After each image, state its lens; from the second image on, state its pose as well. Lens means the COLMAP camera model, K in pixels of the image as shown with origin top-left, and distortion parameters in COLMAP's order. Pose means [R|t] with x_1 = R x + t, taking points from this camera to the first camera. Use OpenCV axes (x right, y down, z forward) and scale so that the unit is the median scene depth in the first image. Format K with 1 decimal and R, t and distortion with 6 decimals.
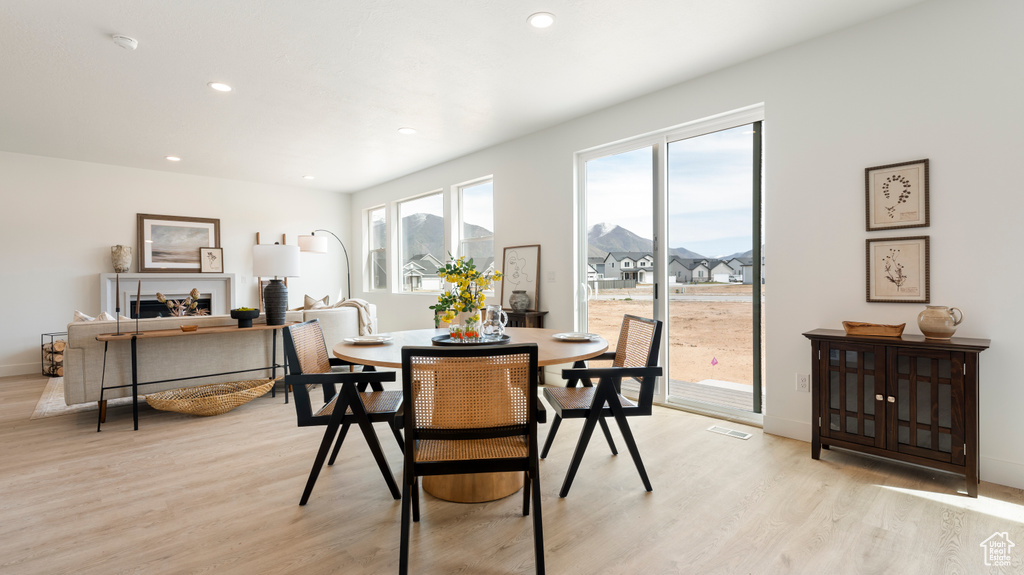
lens RADIAL K [[461.2, 0, 510.2], [0, 461.2, 281.9], [0, 0, 1]] dist [-0.001114, 0.000185]
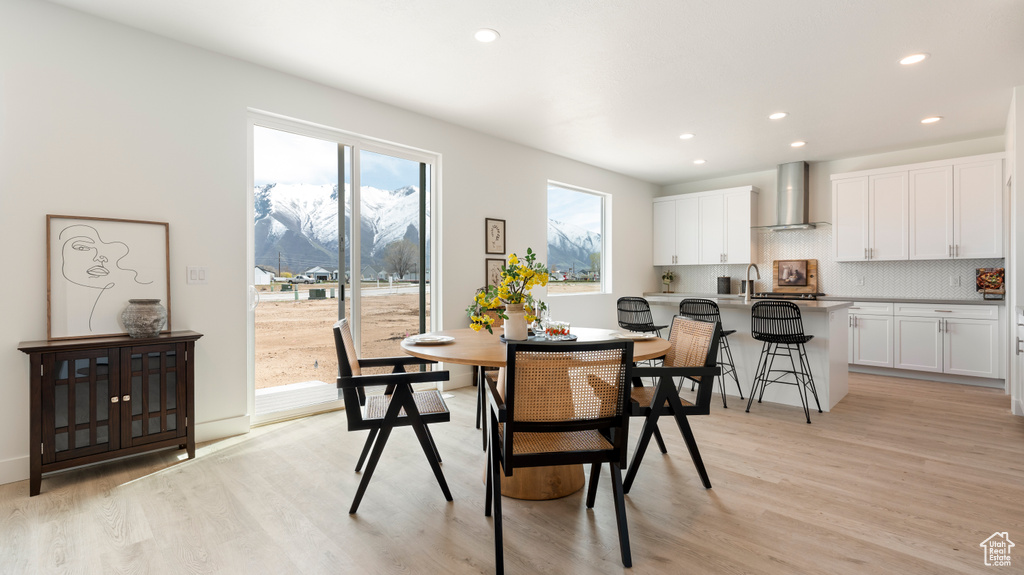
lens RADIAL K [[461.2, 0, 510.2], [0, 461.2, 281.9], [0, 0, 1]] dist [-0.001114, 0.000185]
pose [[-0.041236, 0.004582, 0.999139, -0.987273], [0.006604, 0.999969, -0.004314, 0.005184], [-0.999128, 0.006421, -0.041265, 0.990556]]
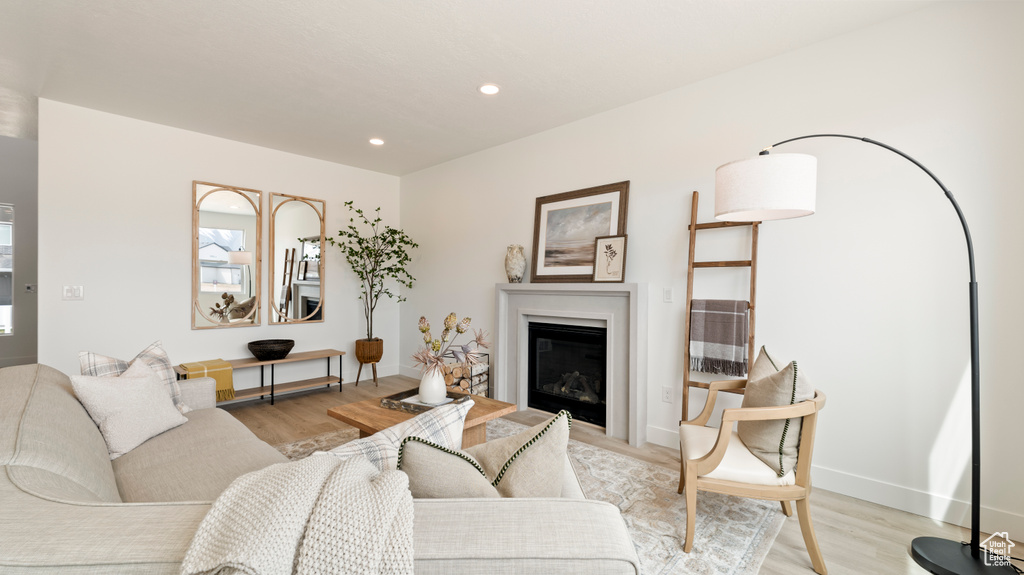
lens RADIAL K [[416.7, 0, 512.0], [0, 416.7, 287.5], [0, 0, 1]] dist [-0.001300, -0.000184]
pose [[0.065138, 0.014898, -0.997765, -0.392064], [-0.010233, 0.999846, 0.014261, -0.046471], [0.997824, 0.009281, 0.065281, 2.064907]]
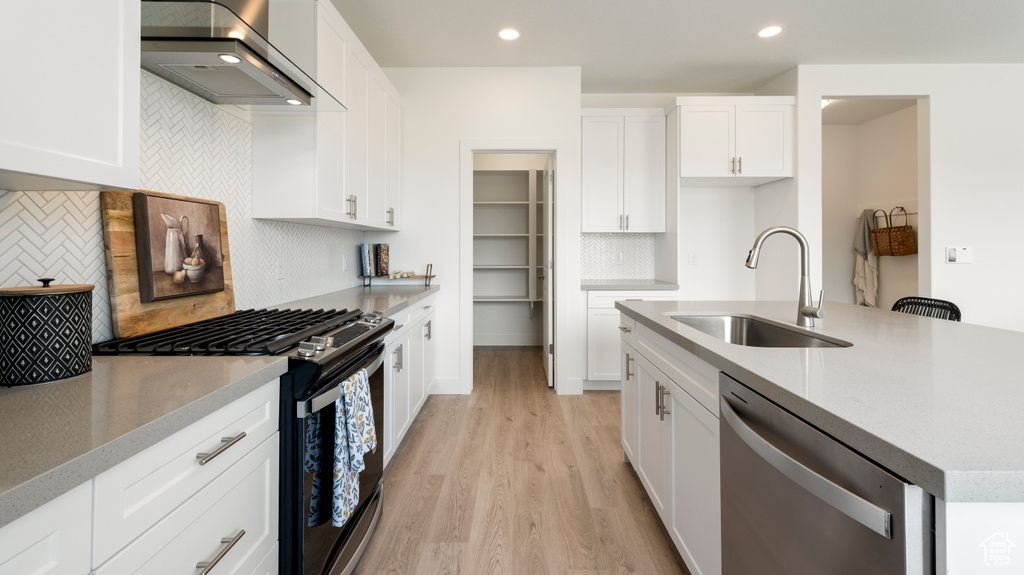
lens RADIAL K [[431.0, 0, 511.0], [0, 431.0, 244.2], [0, 0, 1]] dist [-0.000405, -0.000056]
pose [[-0.687027, 0.002741, -0.726626, 1.332909], [0.003503, 0.999994, 0.000460, -0.041181], [0.726623, -0.002230, -0.687033, 0.185379]]
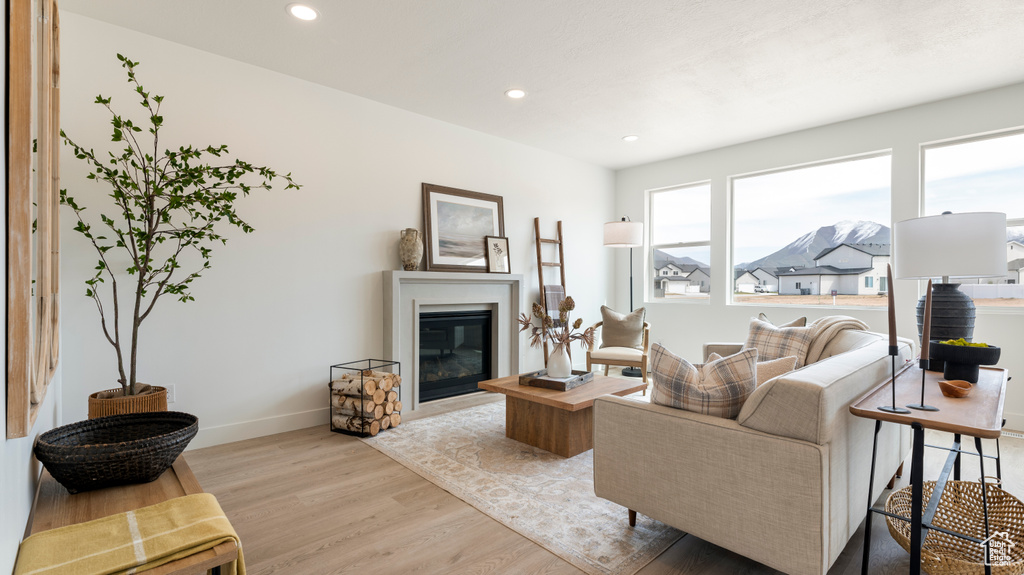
lens RADIAL K [[468.6, 0, 509.2], [0, 468.6, 294.7], [0, 0, 1]] dist [-0.002525, -0.000178]
pose [[0.999863, 0.013500, -0.009593, -1.509322], [-0.013385, 0.999839, 0.011936, 0.010266], [0.009753, -0.011806, 0.999883, 0.708371]]
